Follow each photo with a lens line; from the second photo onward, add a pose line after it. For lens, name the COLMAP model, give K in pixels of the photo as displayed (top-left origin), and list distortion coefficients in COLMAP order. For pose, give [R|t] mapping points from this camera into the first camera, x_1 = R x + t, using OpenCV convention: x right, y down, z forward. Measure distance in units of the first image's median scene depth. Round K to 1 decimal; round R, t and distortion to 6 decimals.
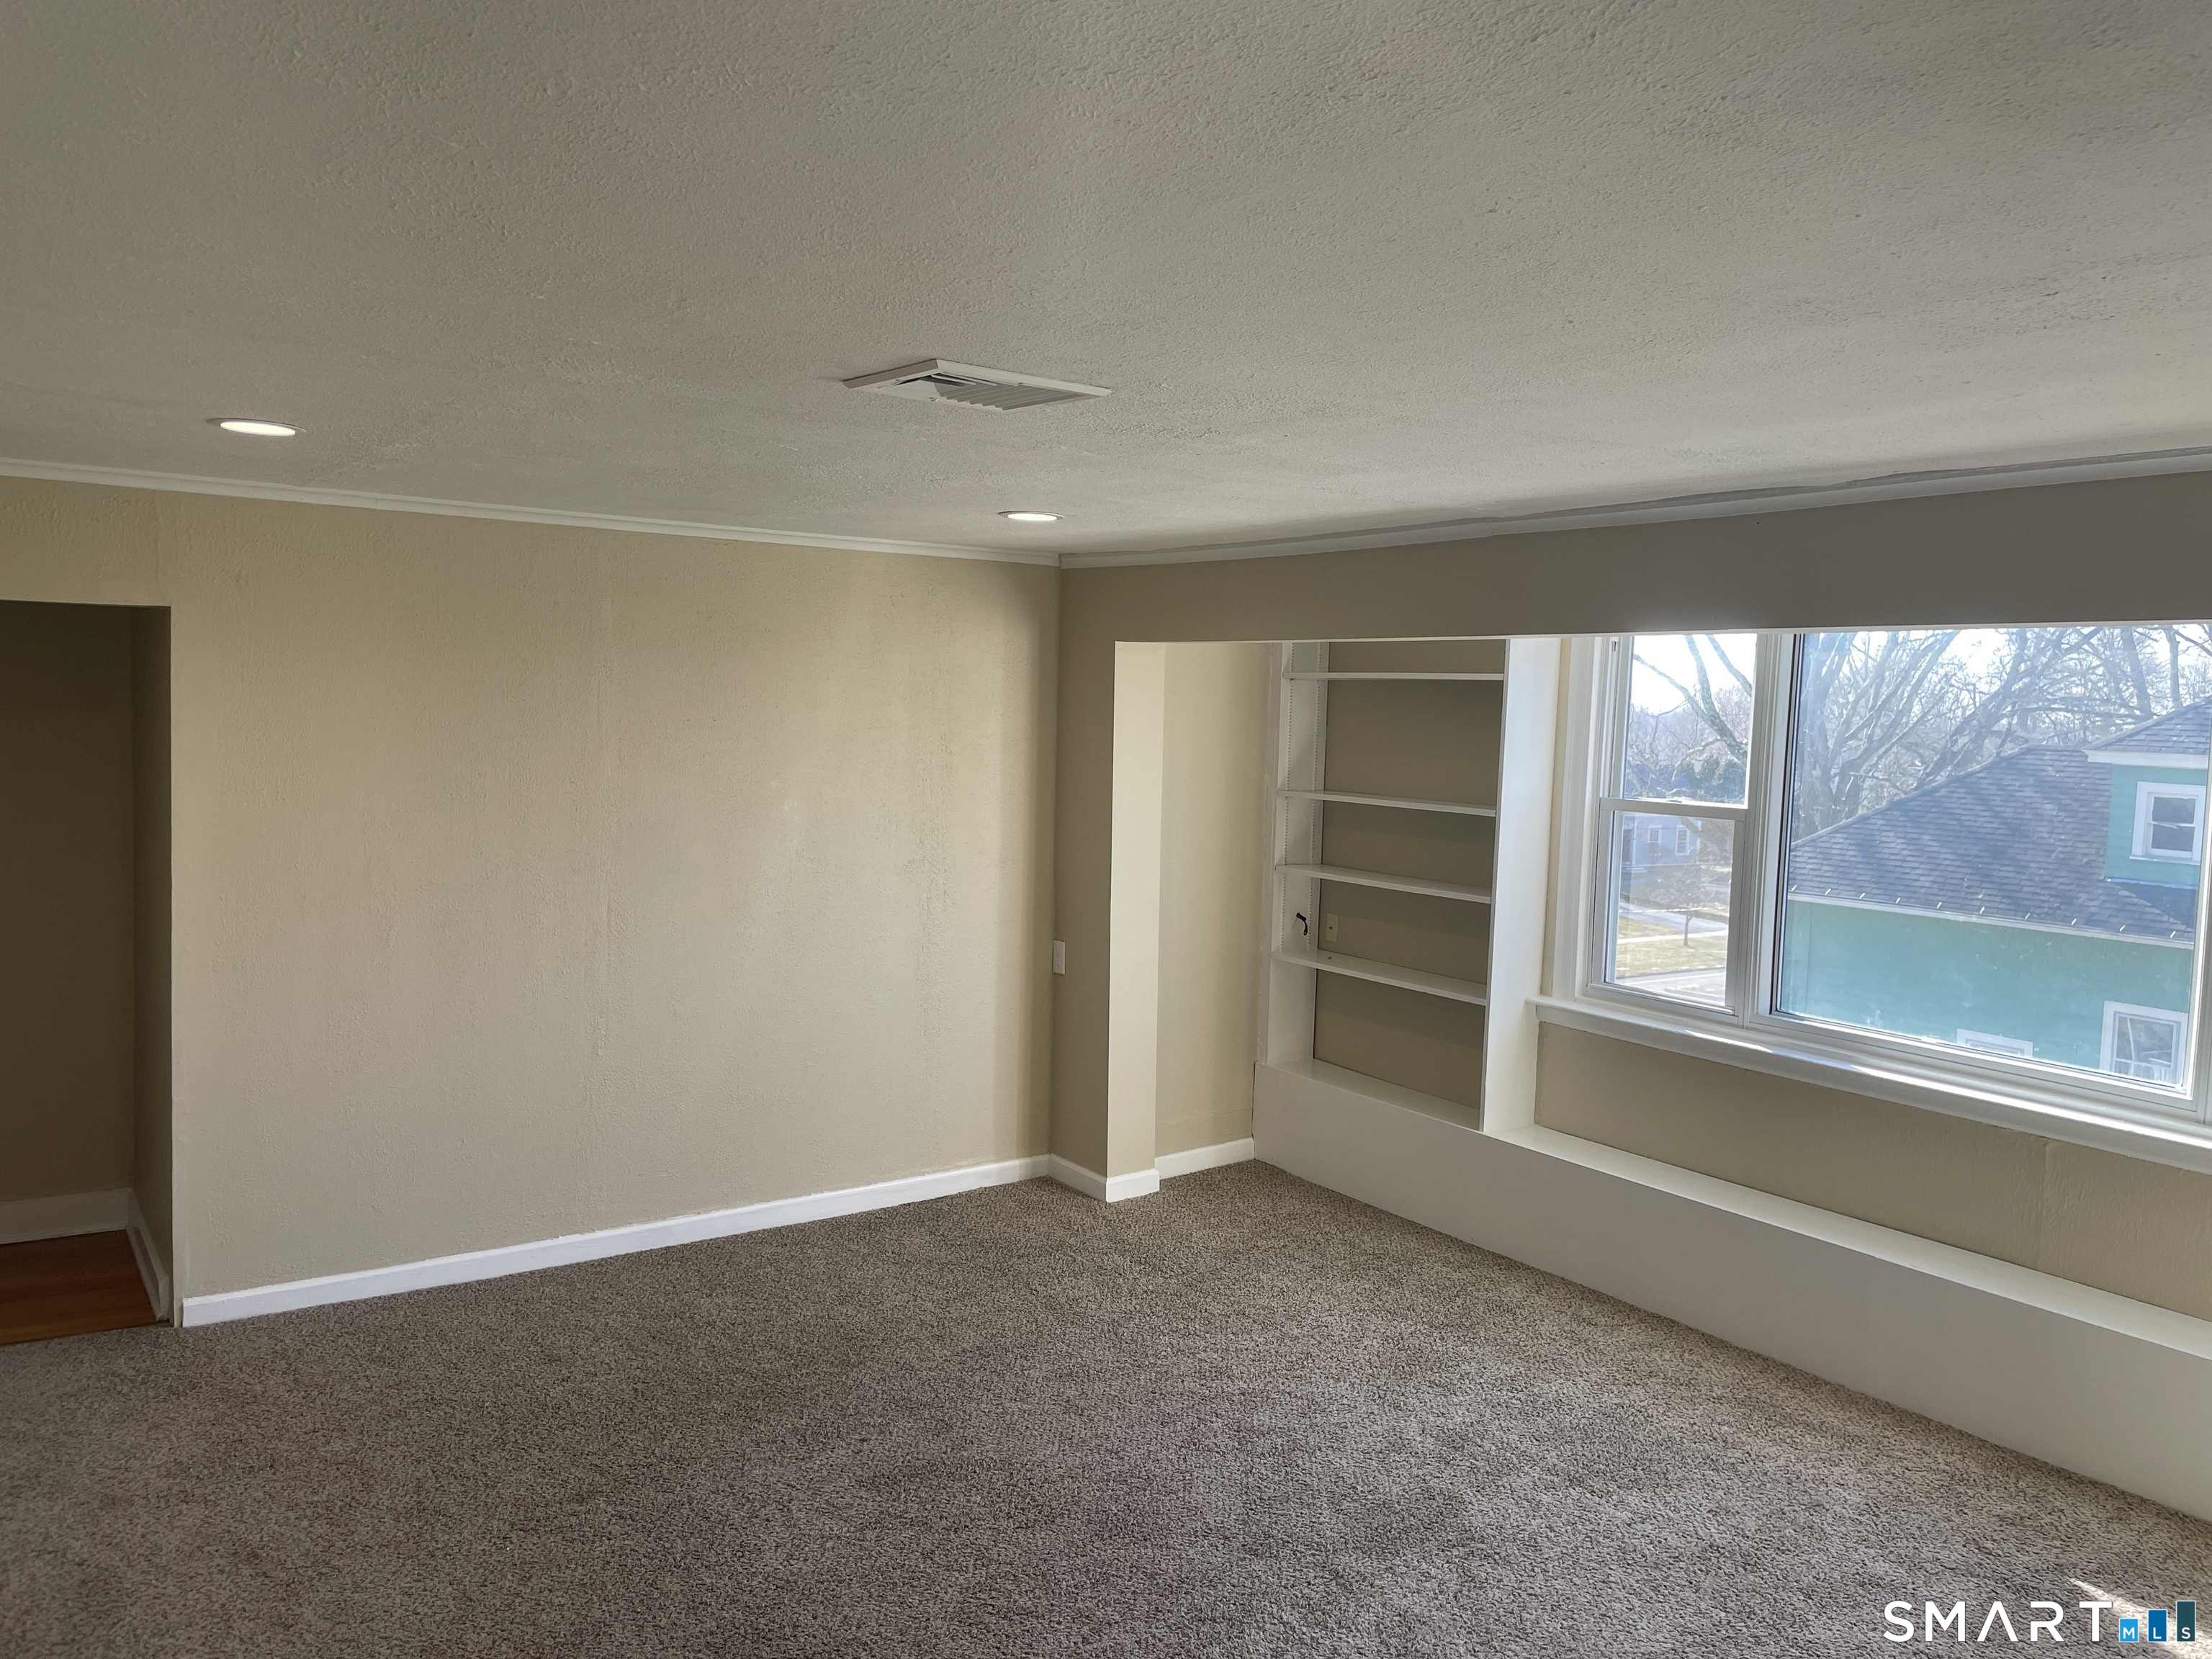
lens RADIAL K [[1671.1, 0, 1104.3], [0, 1671.1, 837.9], [0, 0, 1]] dist [0.008009, -0.009154]
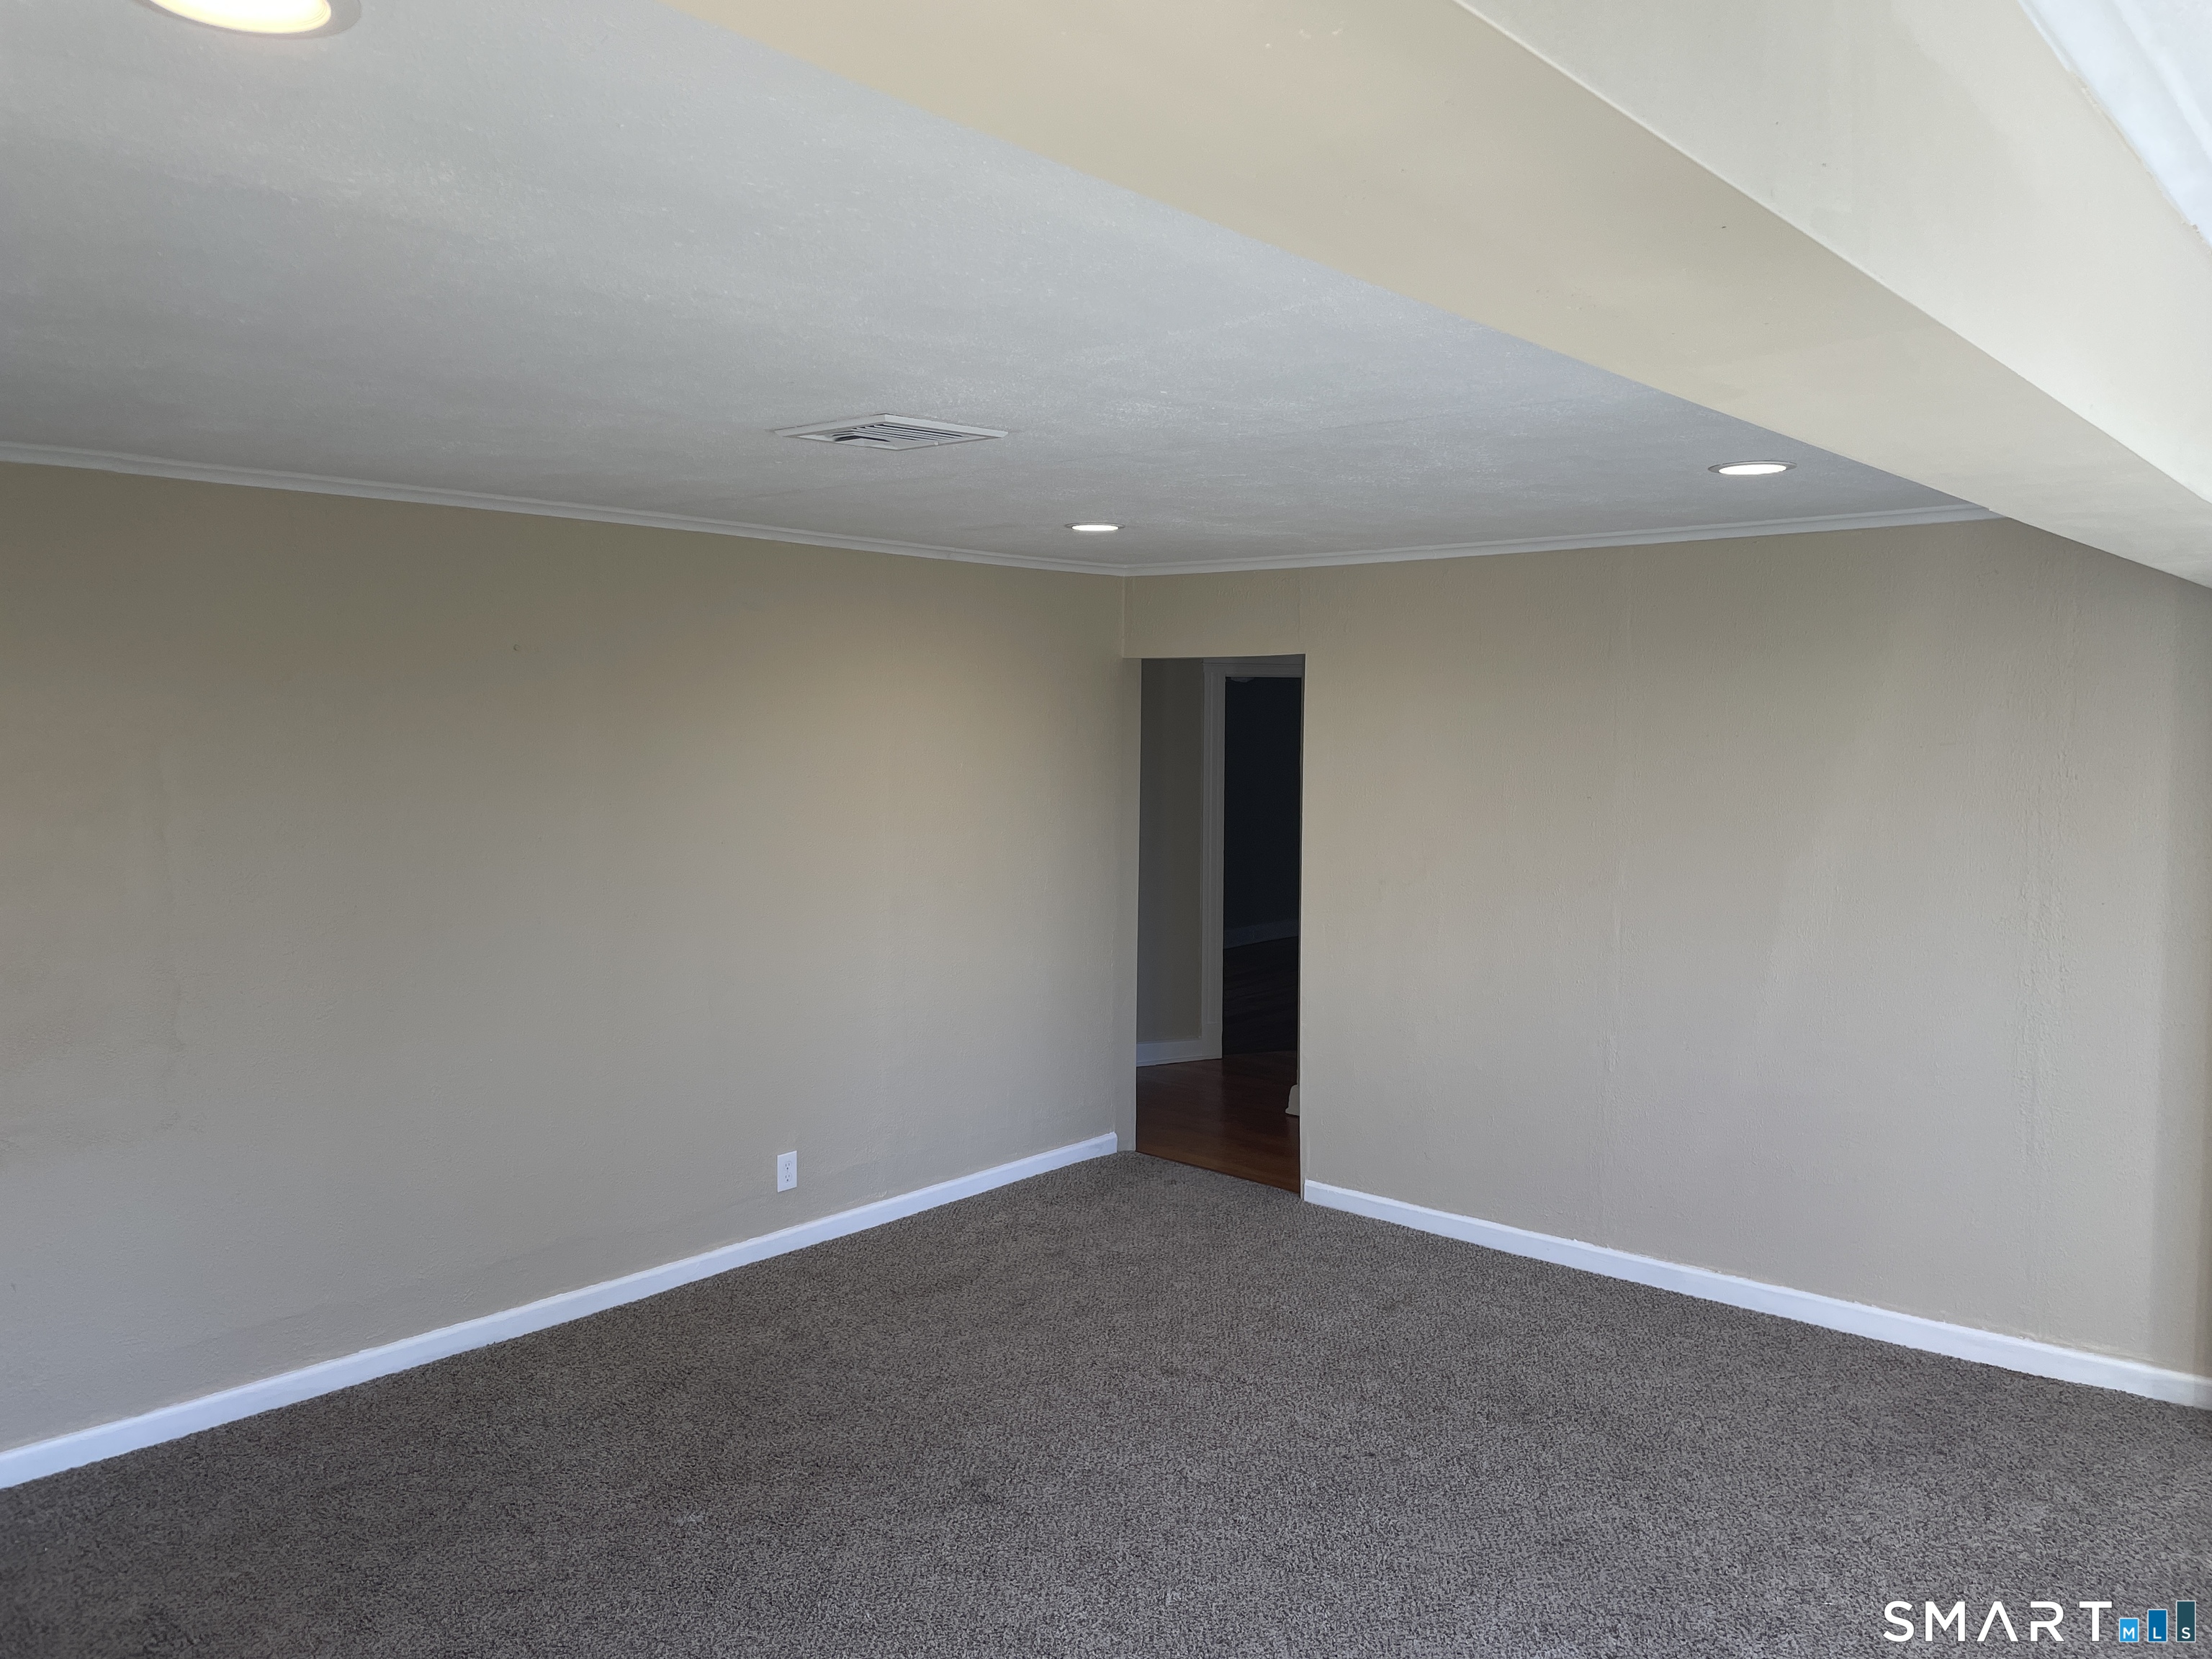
lens RADIAL K [[1671.1, 0, 1103.9], [0, 1671.1, 820.3], [0, 0, 1]] dist [0.008009, -0.009154]
pose [[0.239893, 0.038957, -0.970017, 0.560532], [-0.079917, 0.996596, 0.020261, -0.016133], [0.967504, 0.072661, 0.242189, 0.424175]]
